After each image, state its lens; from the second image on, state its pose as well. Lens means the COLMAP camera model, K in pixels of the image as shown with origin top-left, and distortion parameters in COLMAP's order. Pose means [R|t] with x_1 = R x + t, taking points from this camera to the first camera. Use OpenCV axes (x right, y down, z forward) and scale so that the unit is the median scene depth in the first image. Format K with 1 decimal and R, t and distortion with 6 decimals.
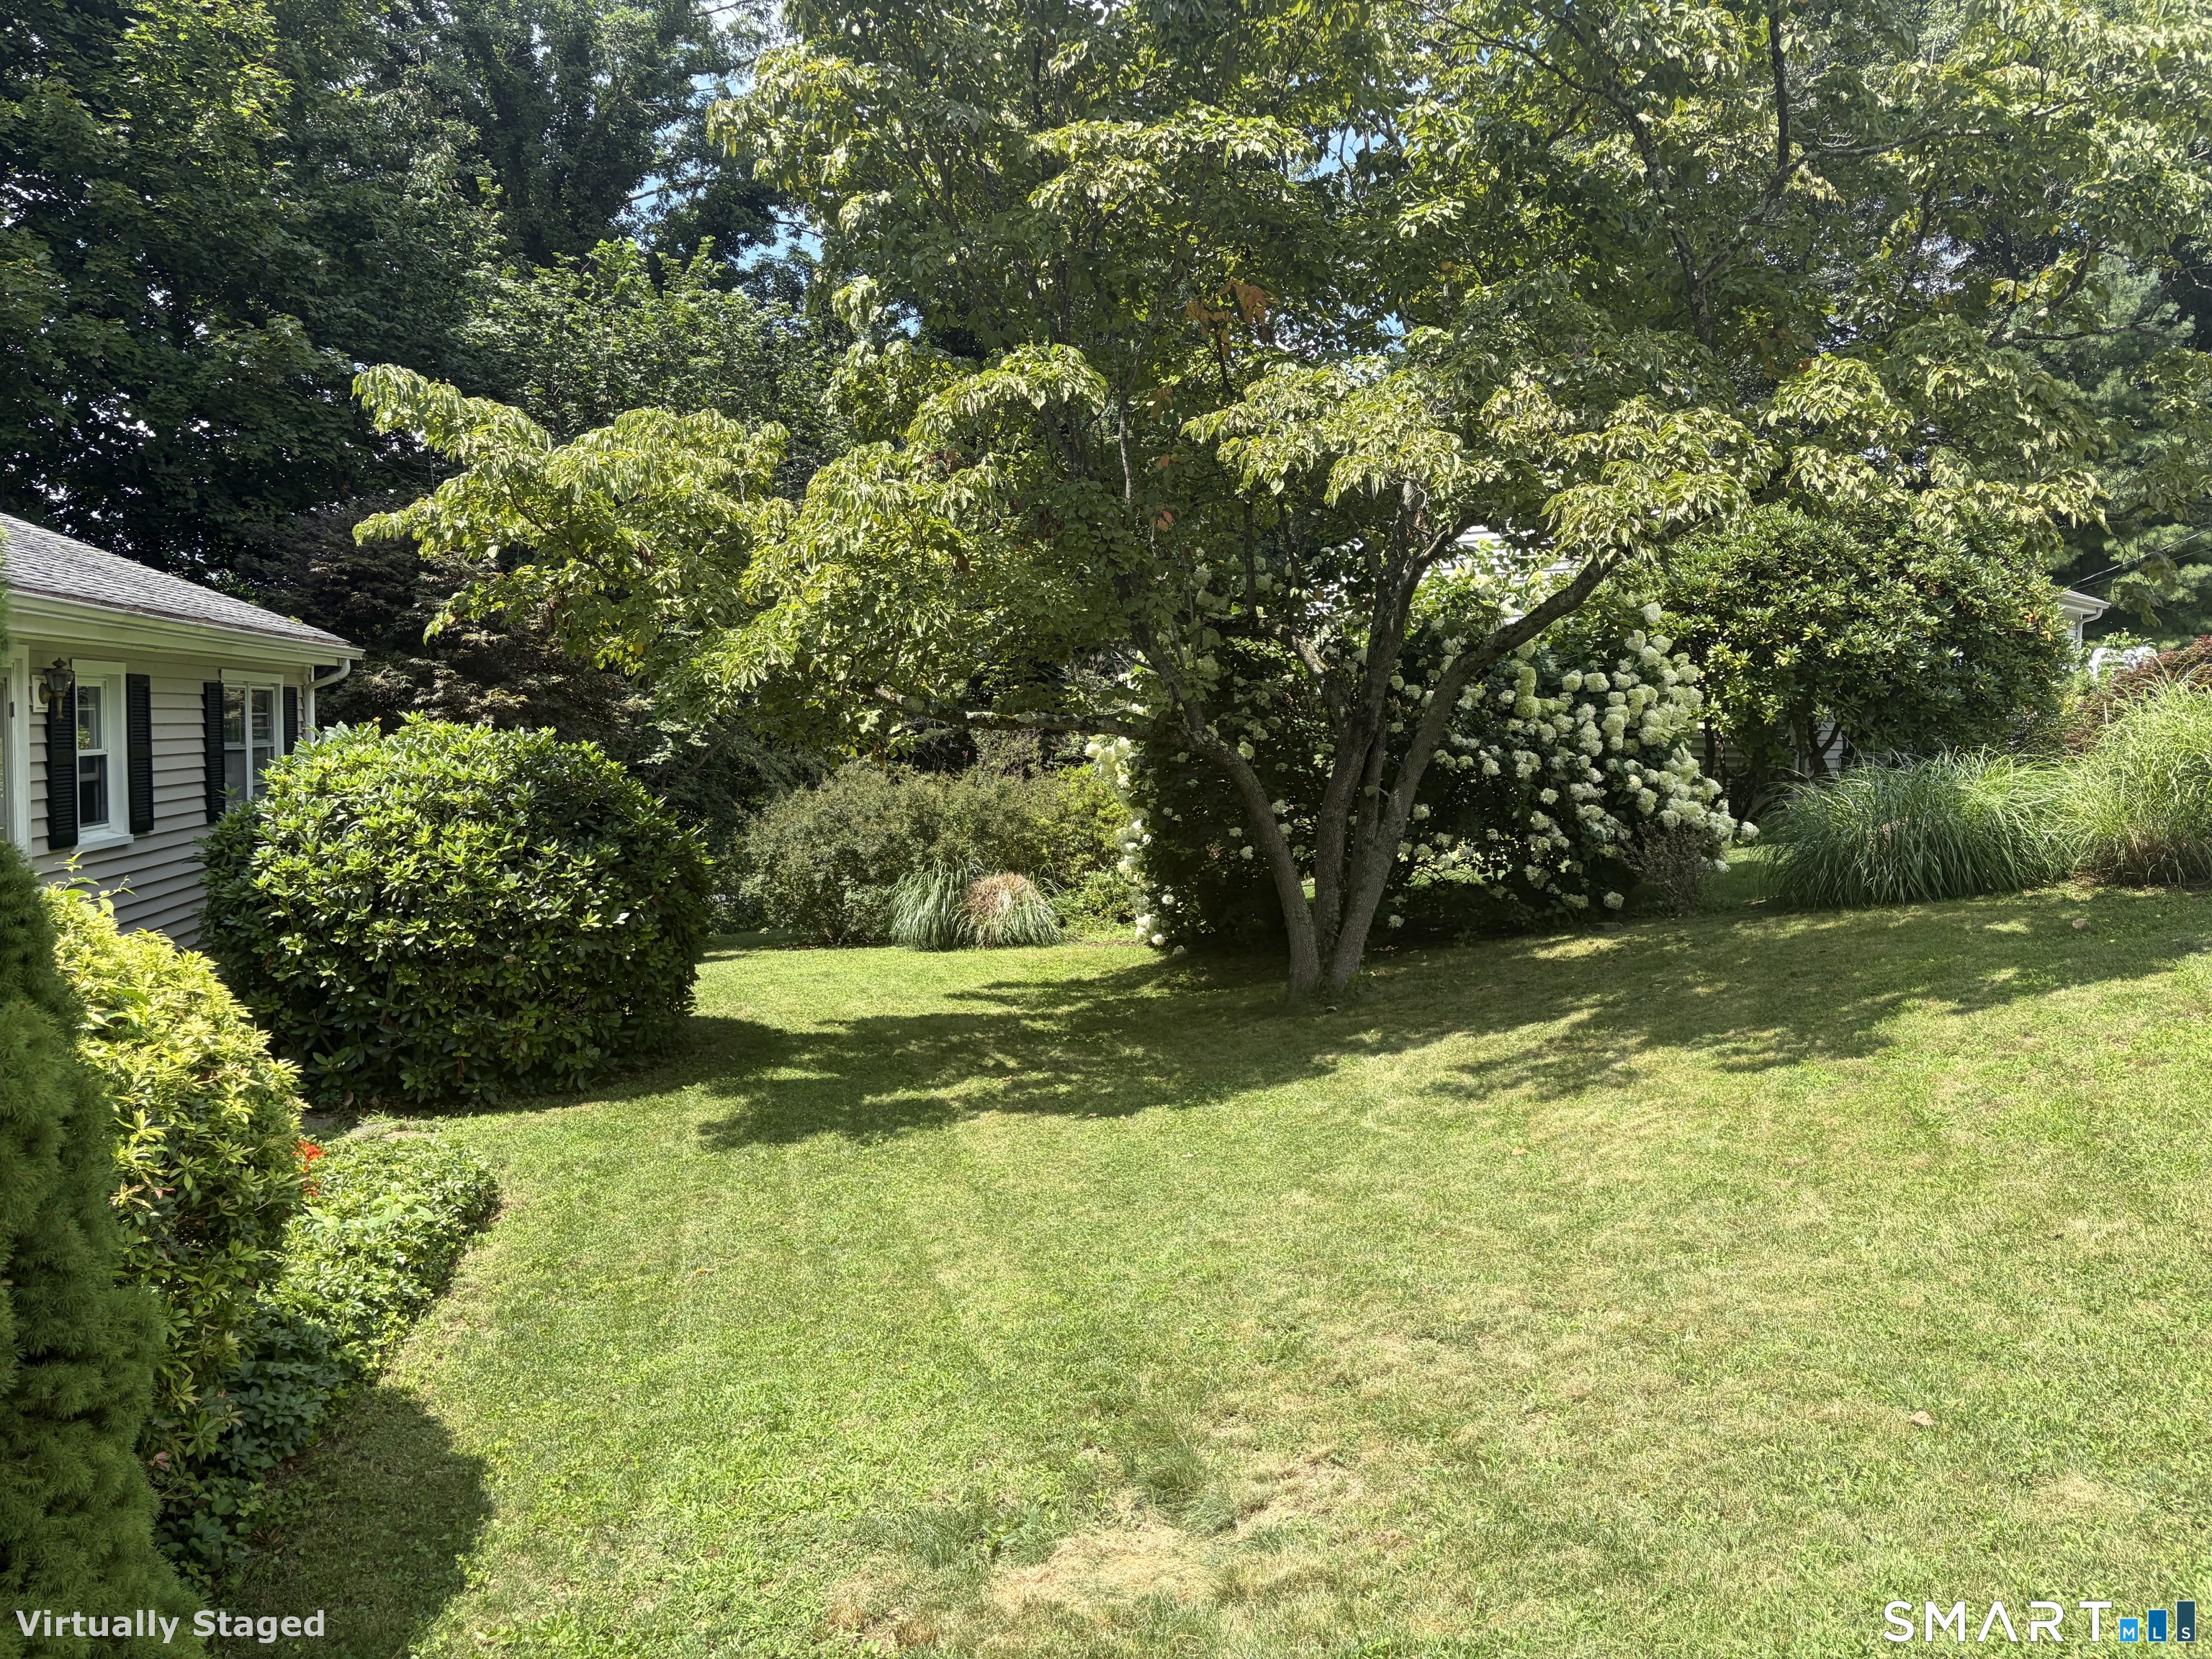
lens RADIAL K [[1643.3, 0, 1093.7], [0, 1643.3, 829.5], [0, 0, 1]] dist [0.097495, -0.159742]
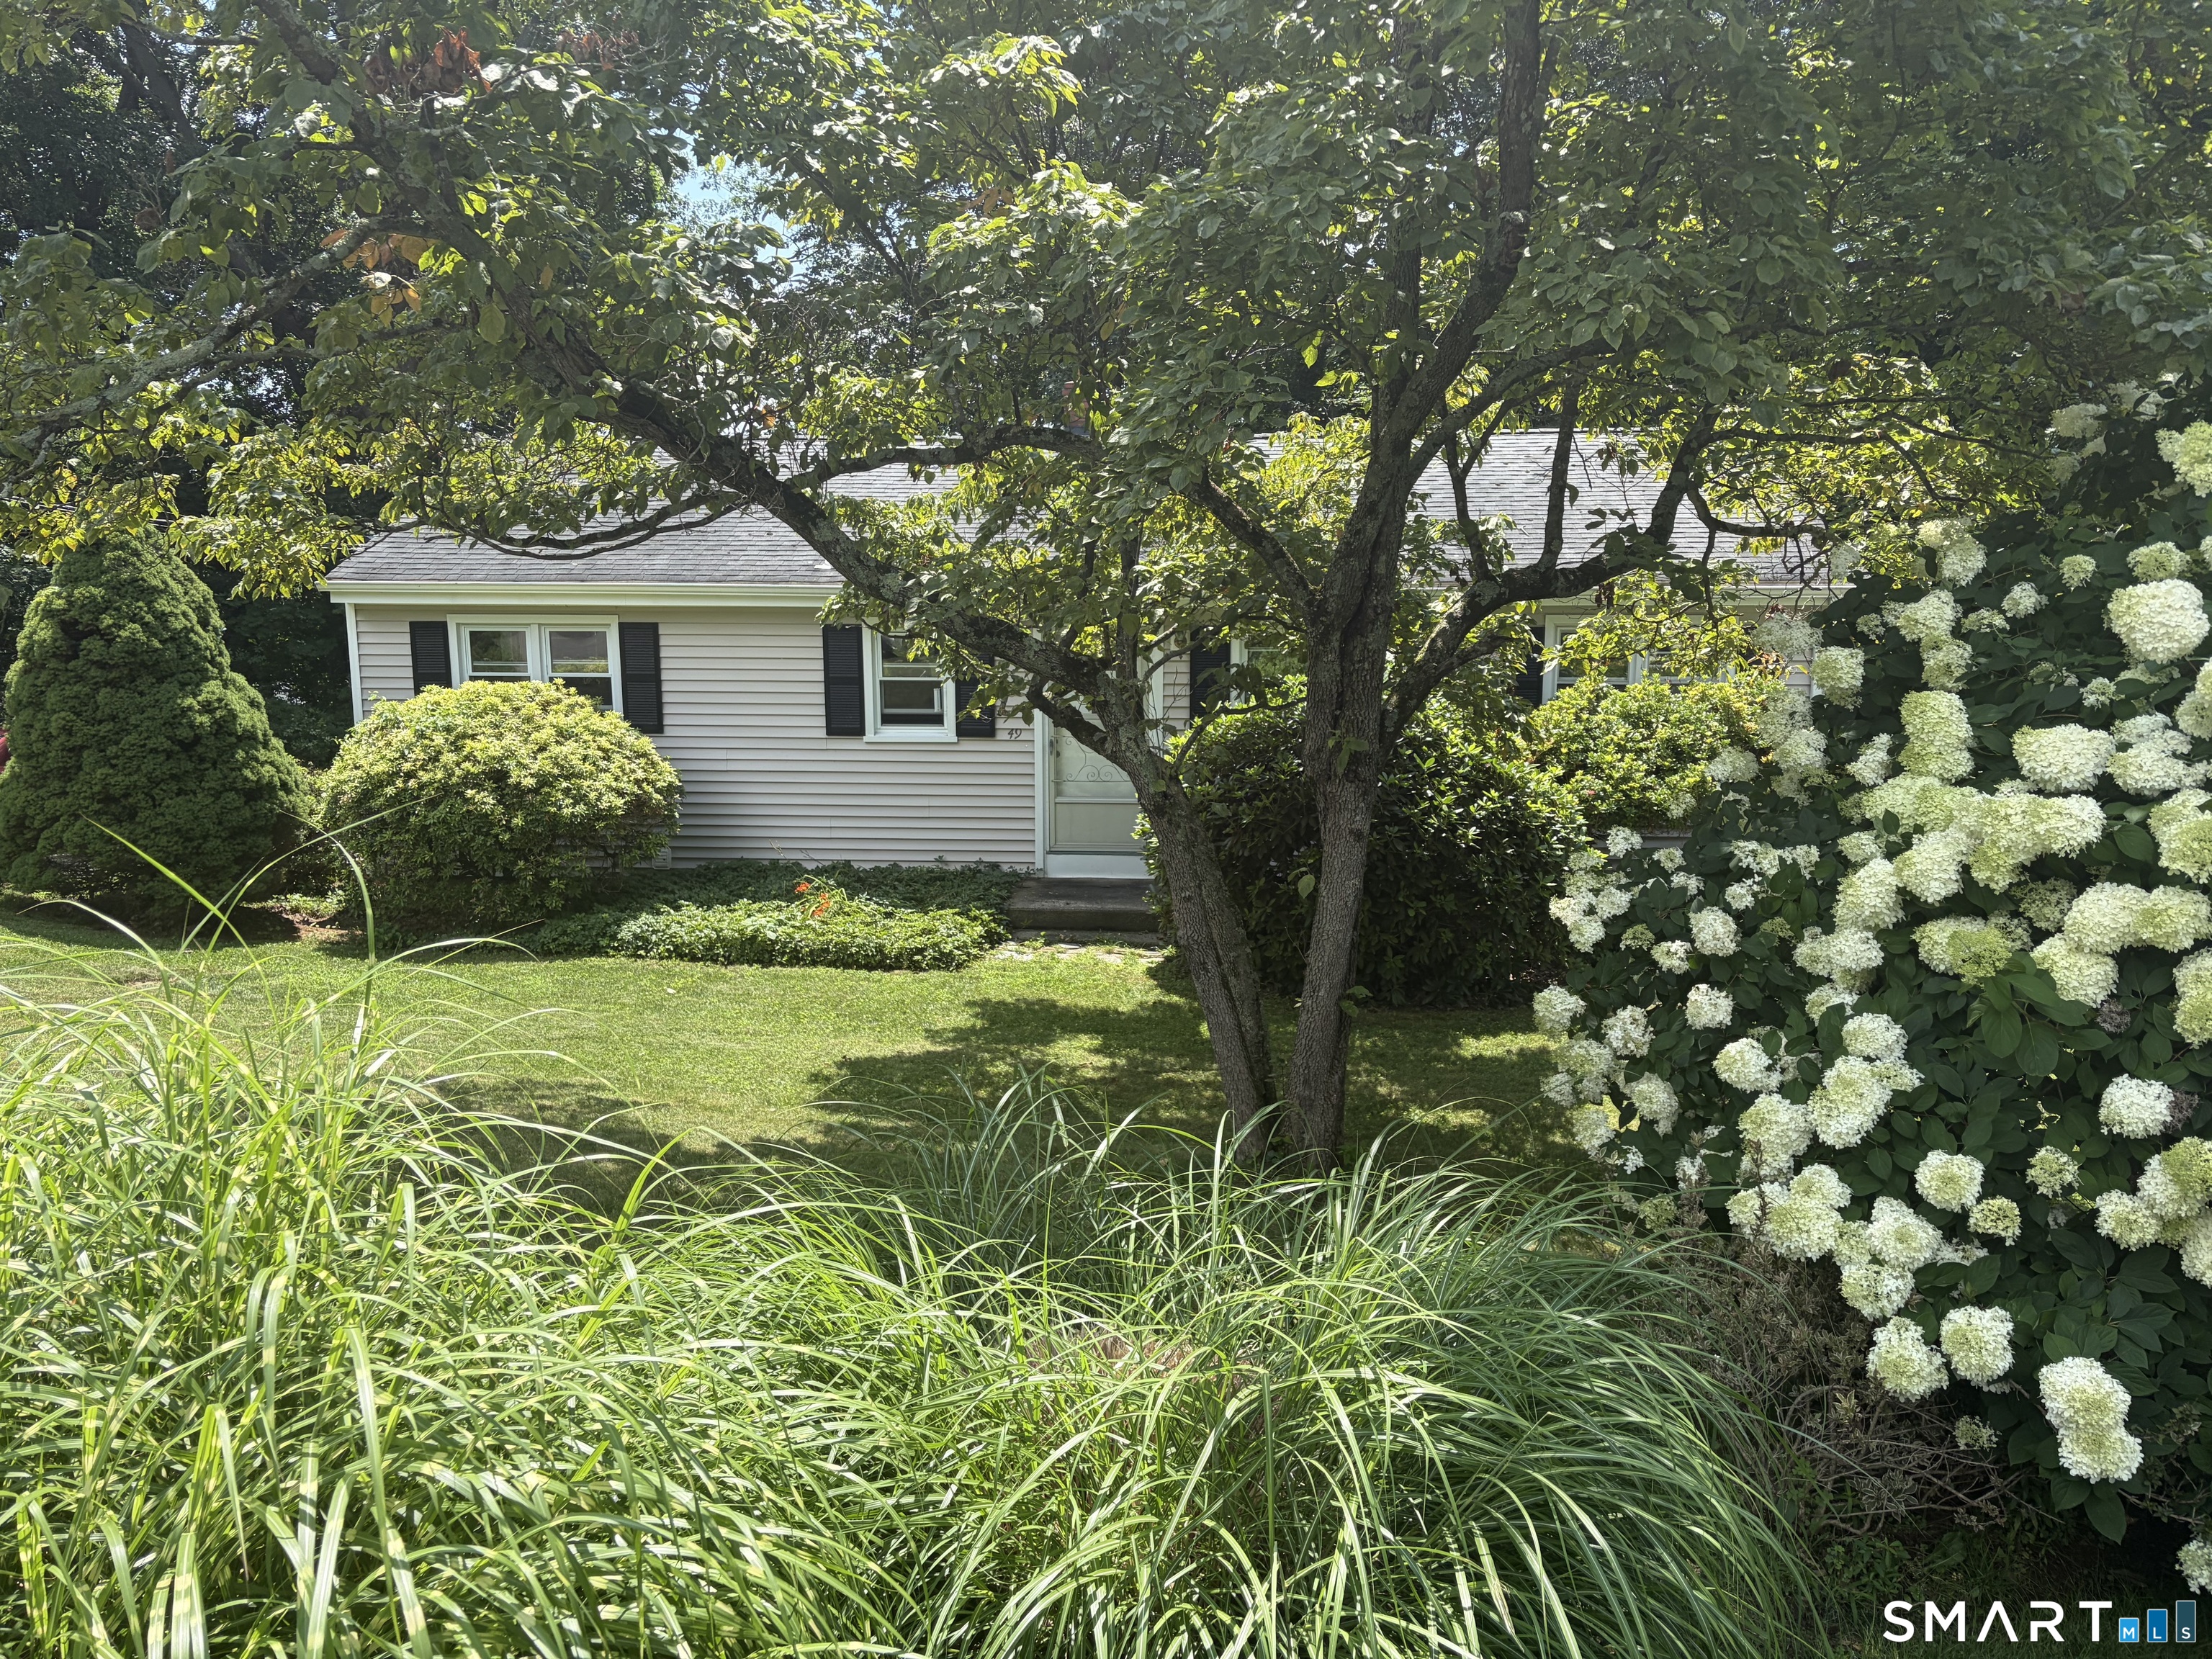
lens RADIAL K [[1643.3, 0, 1093.7], [0, 1643.3, 829.5], [0, 0, 1]] dist [0.097495, -0.159742]
pose [[-0.253523, 0.150053, -0.955620, 0.907963], [-0.065814, 0.982931, 0.171801, -0.164344], [0.965088, 0.106448, -0.239320, 1.269513]]
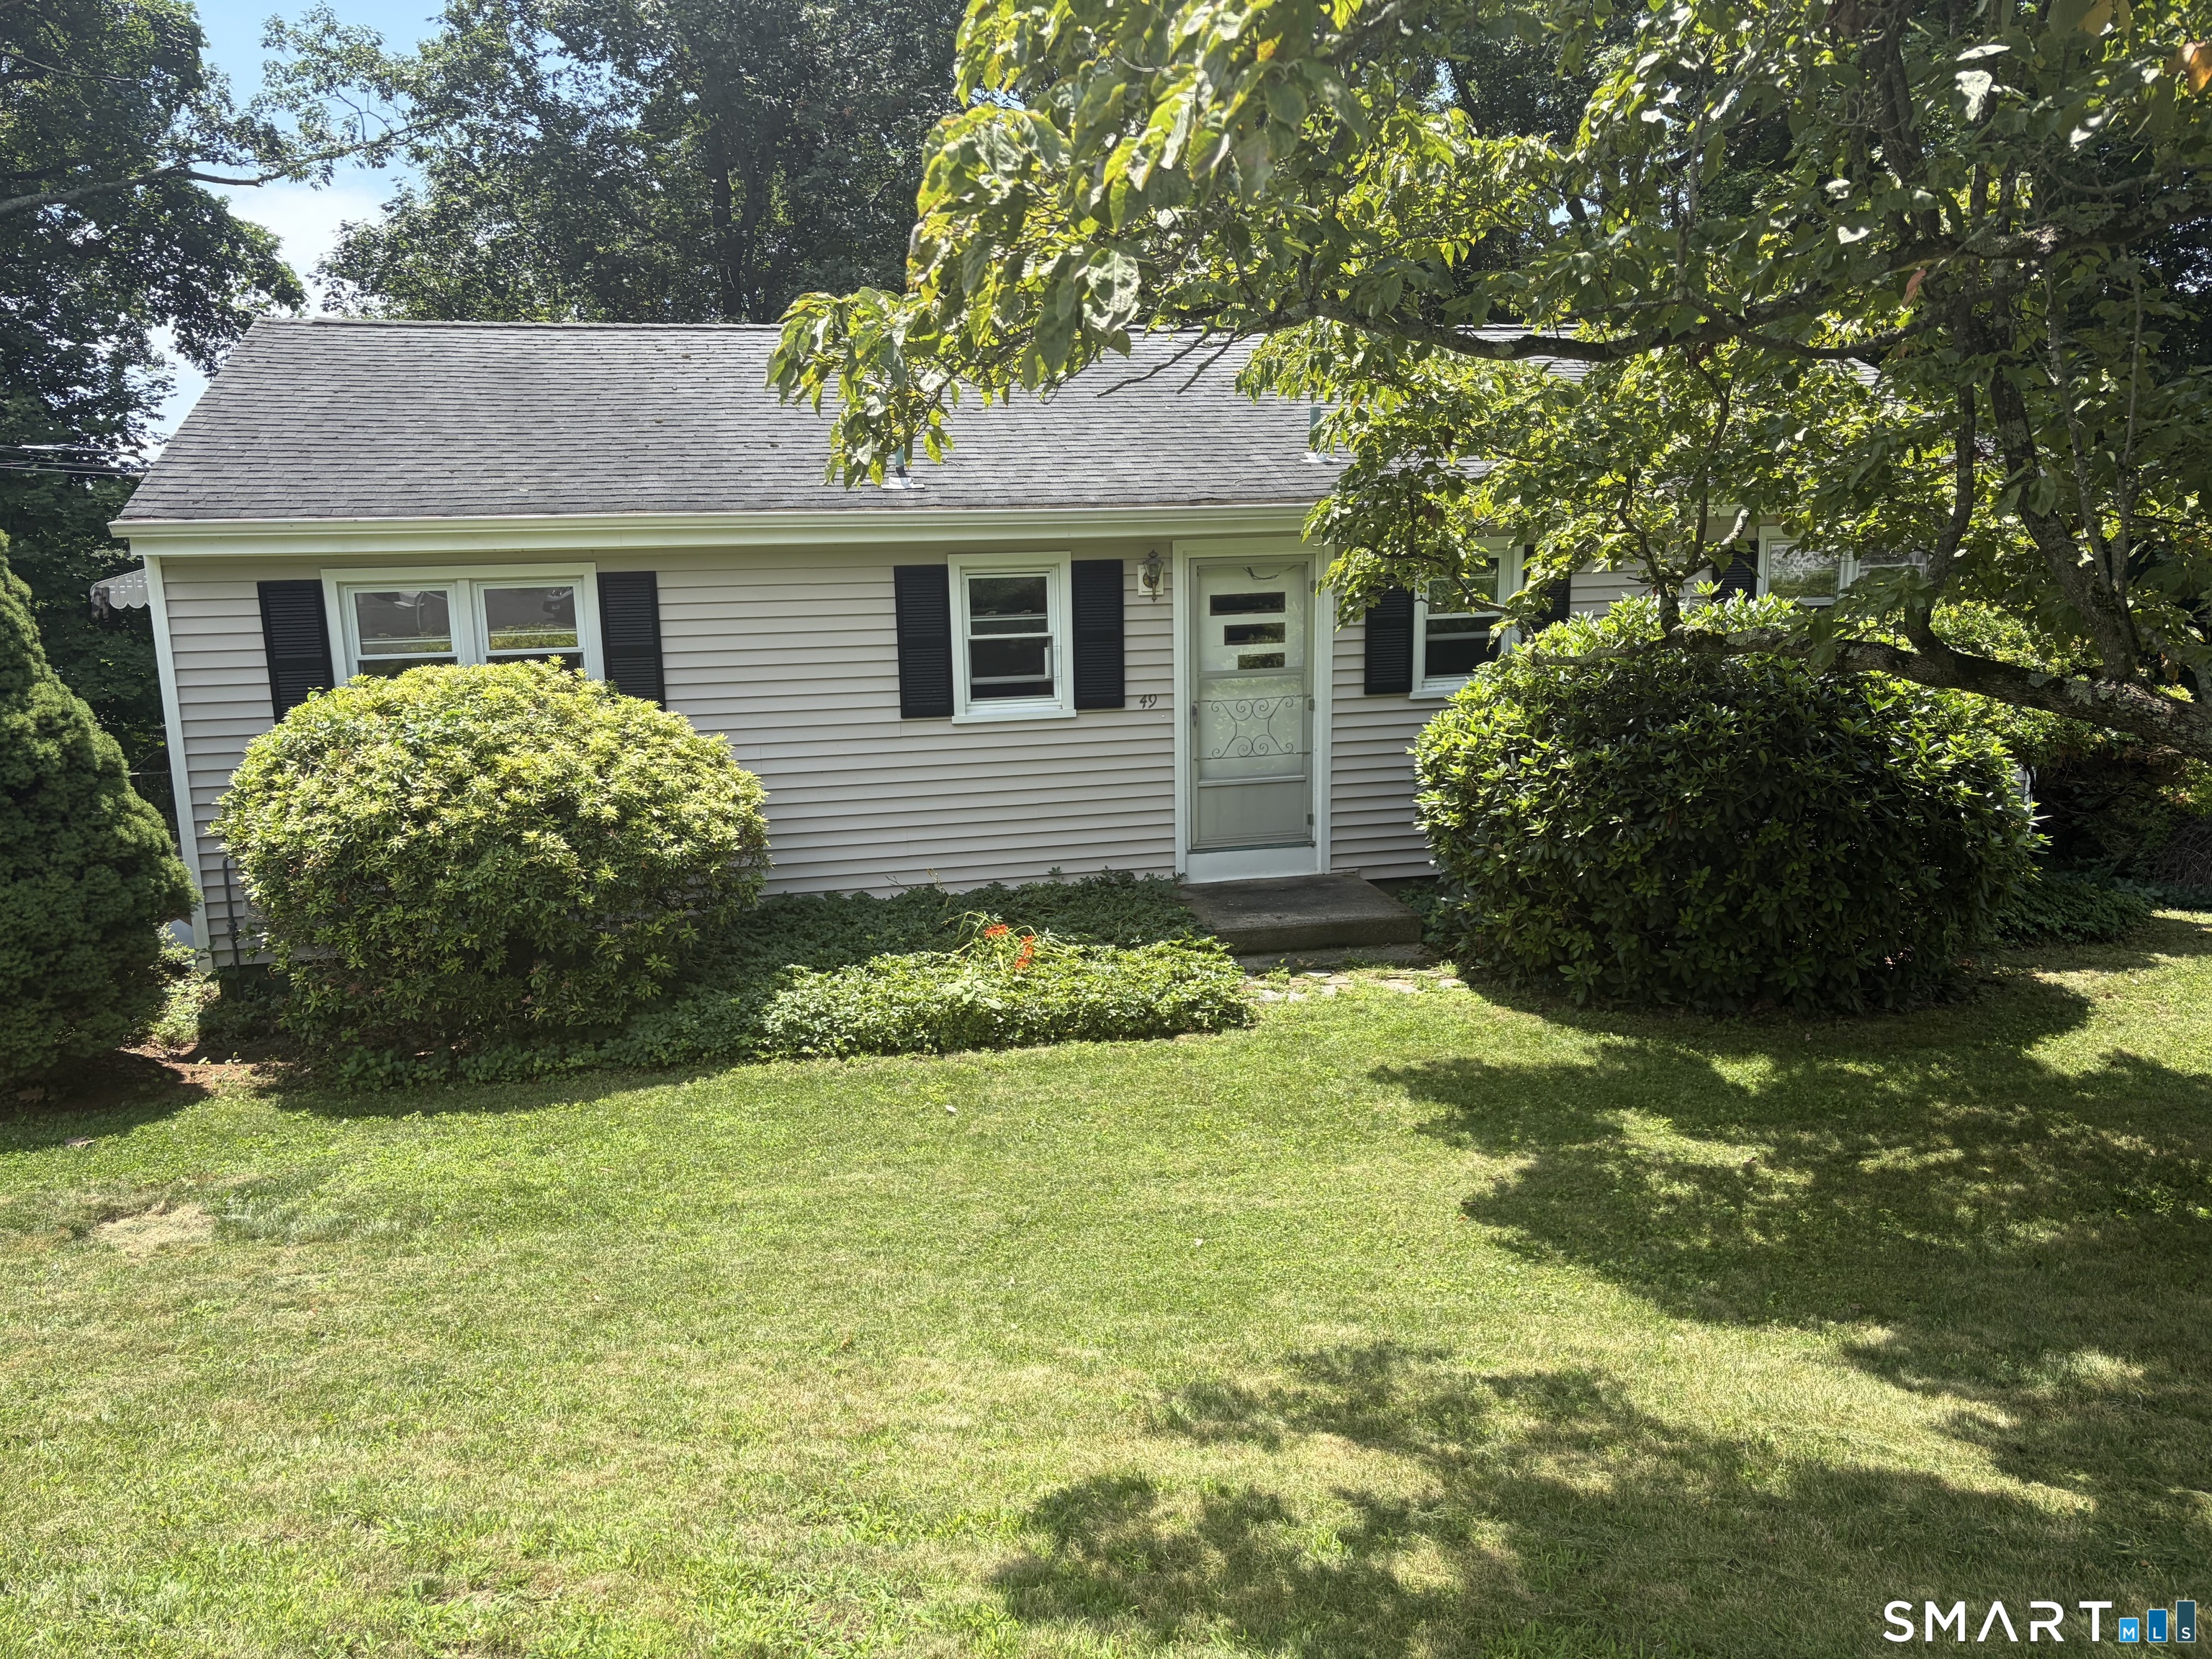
lens RADIAL K [[1643.3, 0, 1093.7], [0, 1643.3, 829.5], [0, 0, 1]] dist [0.097495, -0.159742]
pose [[0.051537, 0.179412, -0.982423, 0.615003], [-0.044002, 0.983183, 0.177243, -0.099666], [0.997701, 0.034094, 0.058565, 0.705342]]
